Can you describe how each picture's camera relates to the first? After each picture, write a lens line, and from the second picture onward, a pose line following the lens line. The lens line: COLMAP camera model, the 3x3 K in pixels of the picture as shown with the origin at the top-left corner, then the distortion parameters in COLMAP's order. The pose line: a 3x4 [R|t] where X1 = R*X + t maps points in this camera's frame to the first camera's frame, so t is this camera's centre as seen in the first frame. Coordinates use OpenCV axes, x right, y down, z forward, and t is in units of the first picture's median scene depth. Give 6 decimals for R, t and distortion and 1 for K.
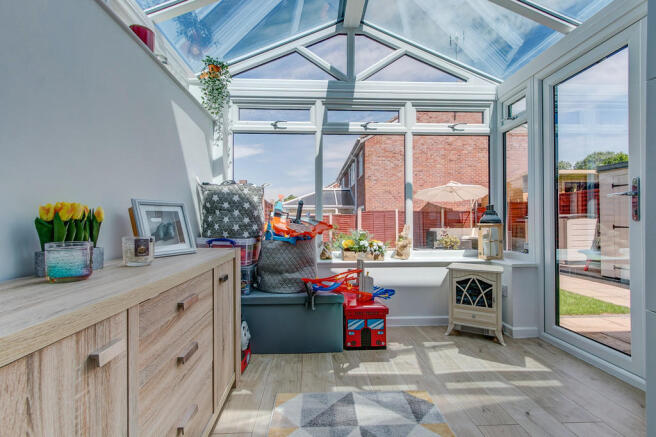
lens RADIAL K [[301.6, 0, 328.7], [0, 301.6, 219.0], [0, 0, 1]] dist [0.003519, 0.000169]
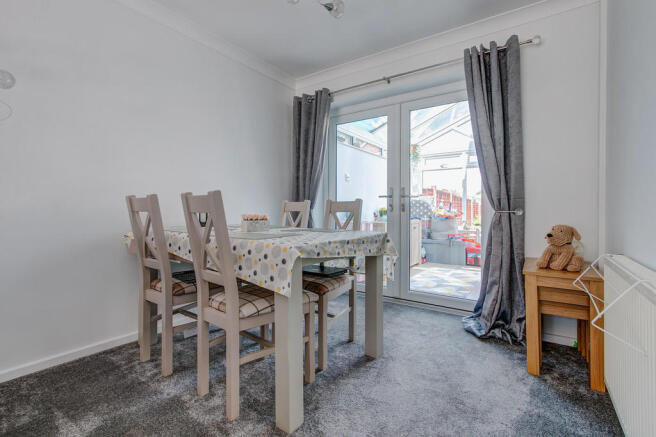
lens RADIAL K [[301.6, 0, 328.4], [0, 301.6, 213.9], [0, 0, 1]] dist [0.003519, 0.000169]
pose [[0.779833, 0.003216, -0.625979, 0.664321], [0.001726, 0.999972, 0.007287, 0.011505], [0.625985, -0.006763, 0.779806, -1.460617]]
